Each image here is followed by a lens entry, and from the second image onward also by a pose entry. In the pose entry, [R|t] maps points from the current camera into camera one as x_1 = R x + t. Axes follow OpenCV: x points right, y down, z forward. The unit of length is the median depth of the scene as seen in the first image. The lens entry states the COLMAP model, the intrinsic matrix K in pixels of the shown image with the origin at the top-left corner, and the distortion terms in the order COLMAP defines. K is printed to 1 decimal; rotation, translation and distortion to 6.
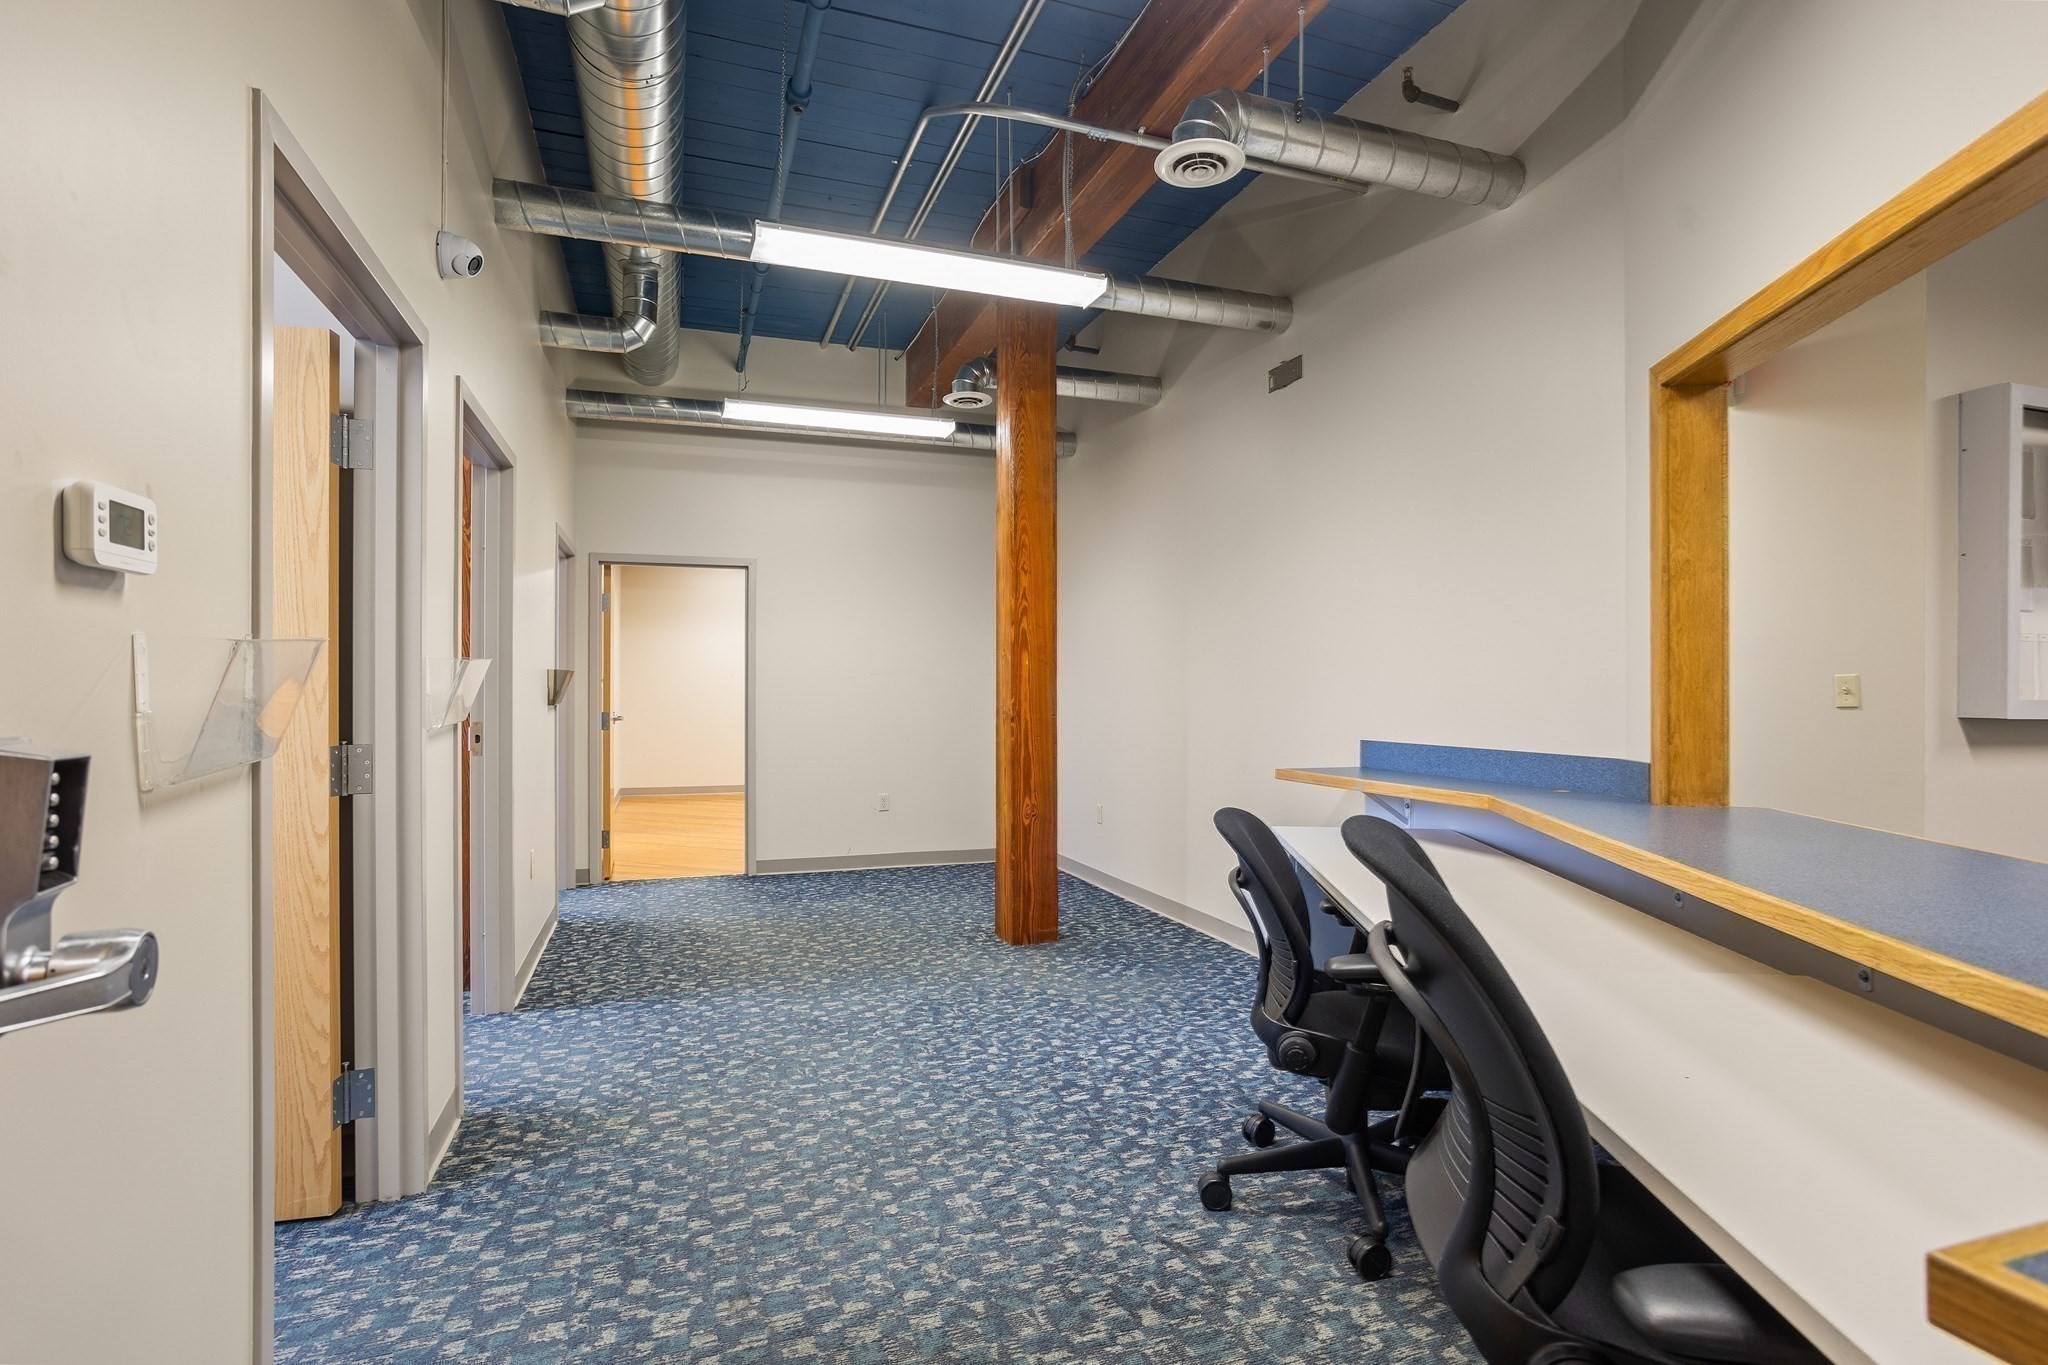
lens RADIAL K [[1002.1, 0, 1021.7], [0, 1002.1, 696.0], [0, 0, 1]] dist [-0.042324, 0.027343]
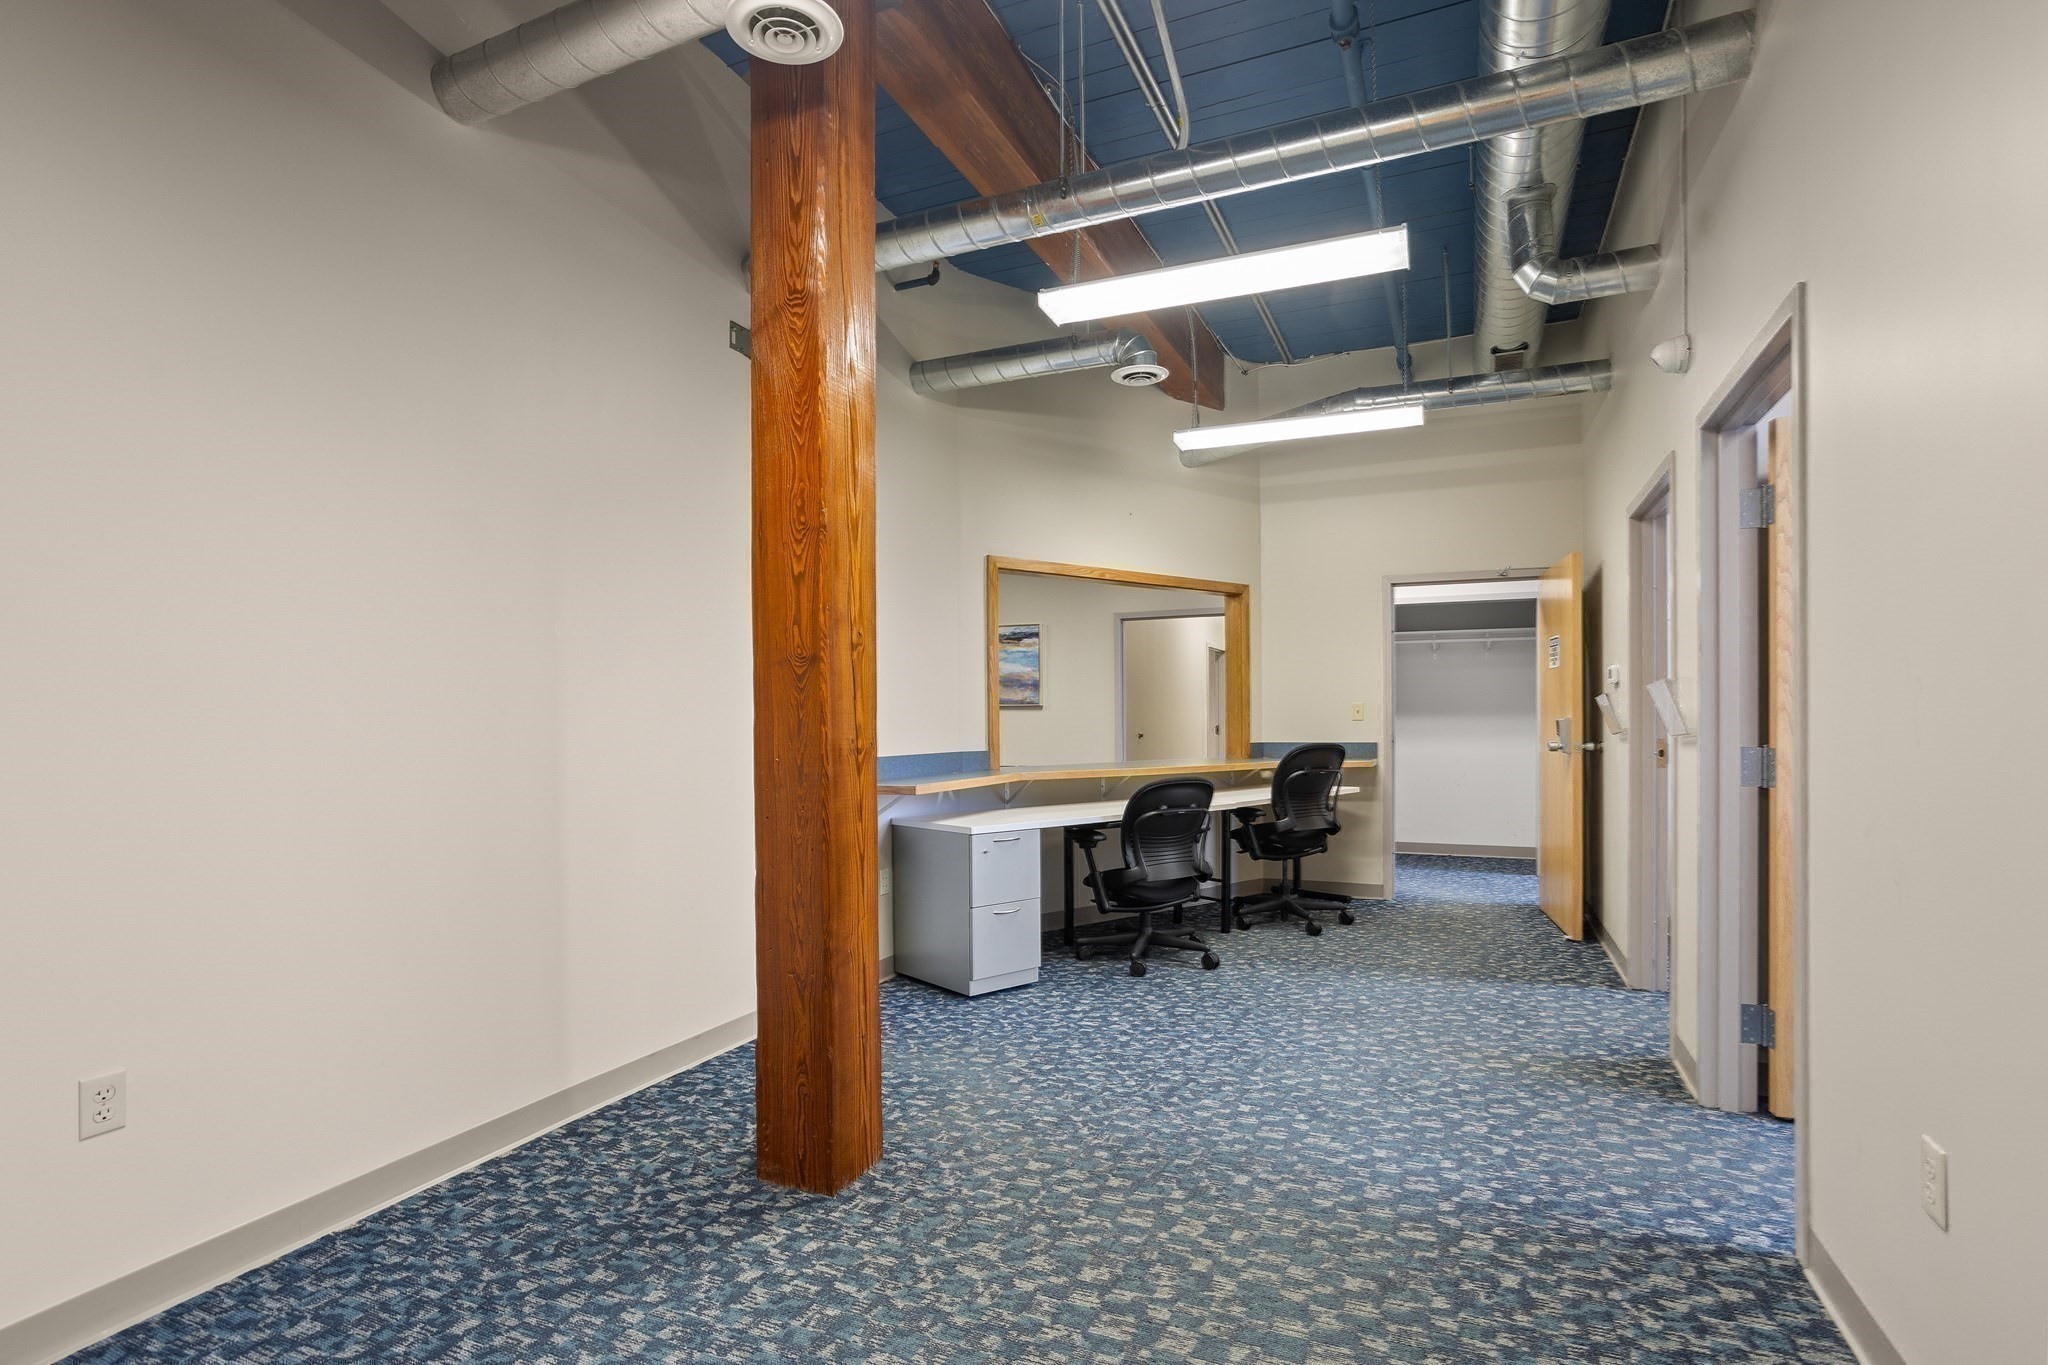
lens RADIAL K [[1002.1, 0, 1021.7], [0, 1002.1, 696.0], [0, 0, 1]] dist [-0.042324, 0.027343]
pose [[-0.727508, 0.023018, 0.685713, -0.623130], [0.009766, 0.999683, -0.023196, 0.001273], [-0.686030, -0.010178, -0.727502, 1.836639]]
